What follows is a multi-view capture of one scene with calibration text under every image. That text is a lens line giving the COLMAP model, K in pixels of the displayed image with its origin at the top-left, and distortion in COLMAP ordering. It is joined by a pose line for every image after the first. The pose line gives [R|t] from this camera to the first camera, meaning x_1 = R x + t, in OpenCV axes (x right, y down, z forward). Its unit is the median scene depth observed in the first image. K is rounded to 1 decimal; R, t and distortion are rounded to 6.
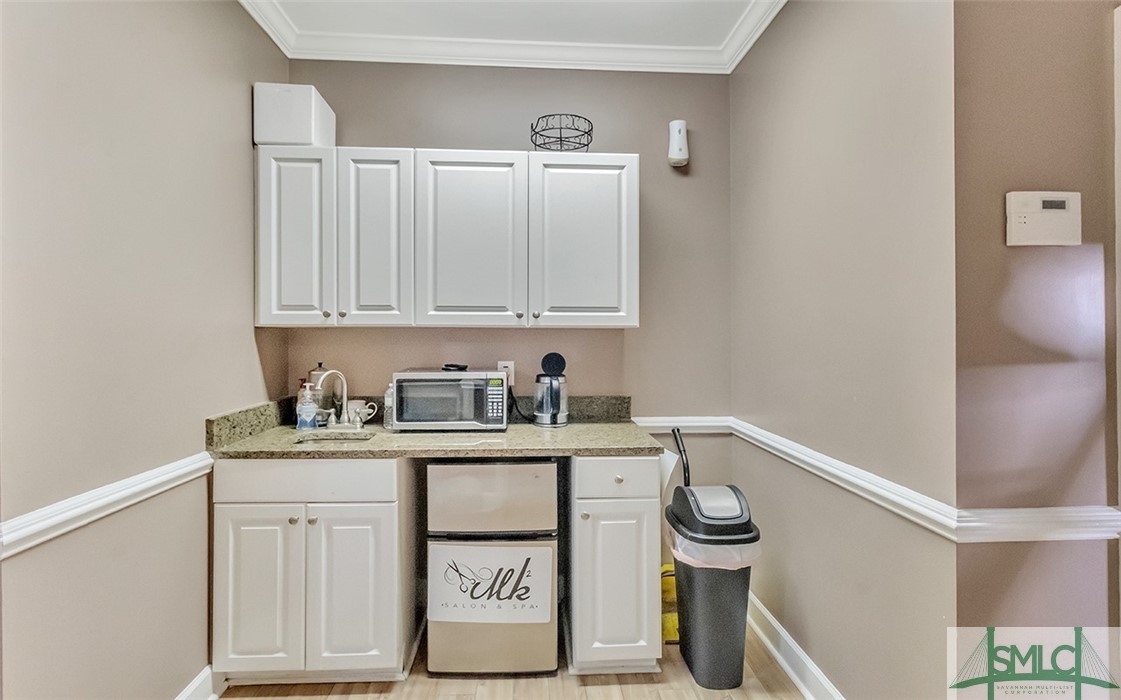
lens RADIAL K [[536.9, 0, 564.5], [0, 536.9, 322.4], [0, 0, 1]] dist [-0.001374, 0.000046]
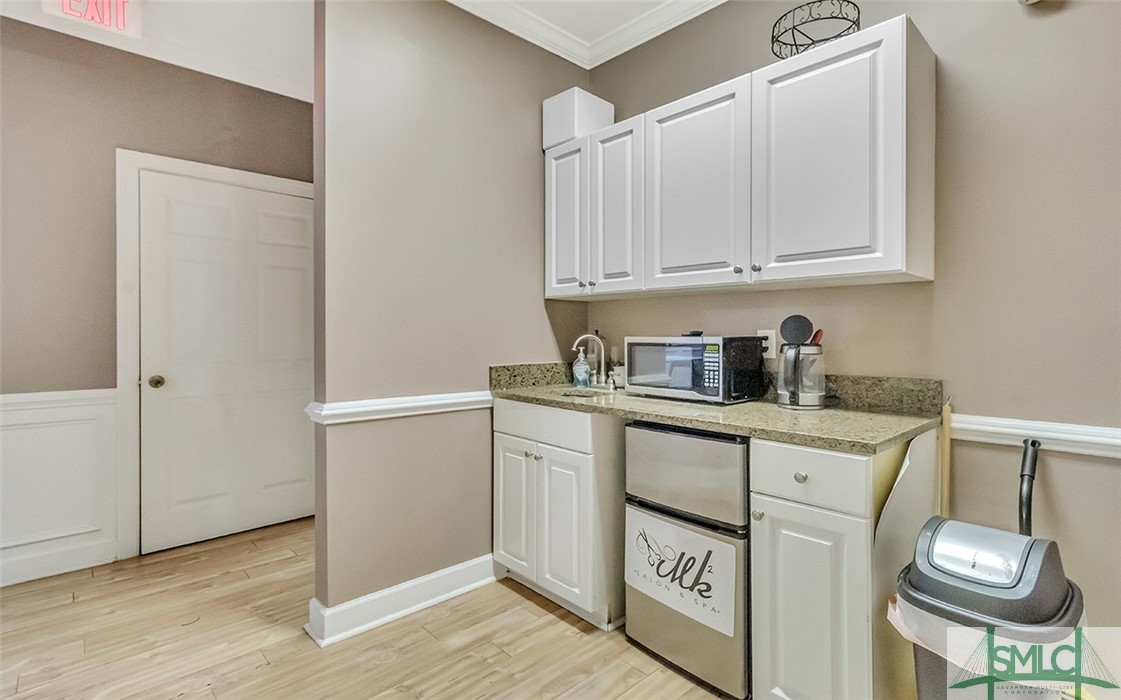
lens RADIAL K [[536.9, 0, 564.5], [0, 536.9, 322.4], [0, 0, 1]] dist [-0.001374, 0.000046]
pose [[0.633070, -0.018115, -0.773882, 0.415320], [0.018337, 0.999797, -0.008404, 0.075189], [0.773877, -0.008870, 0.633273, 0.266312]]
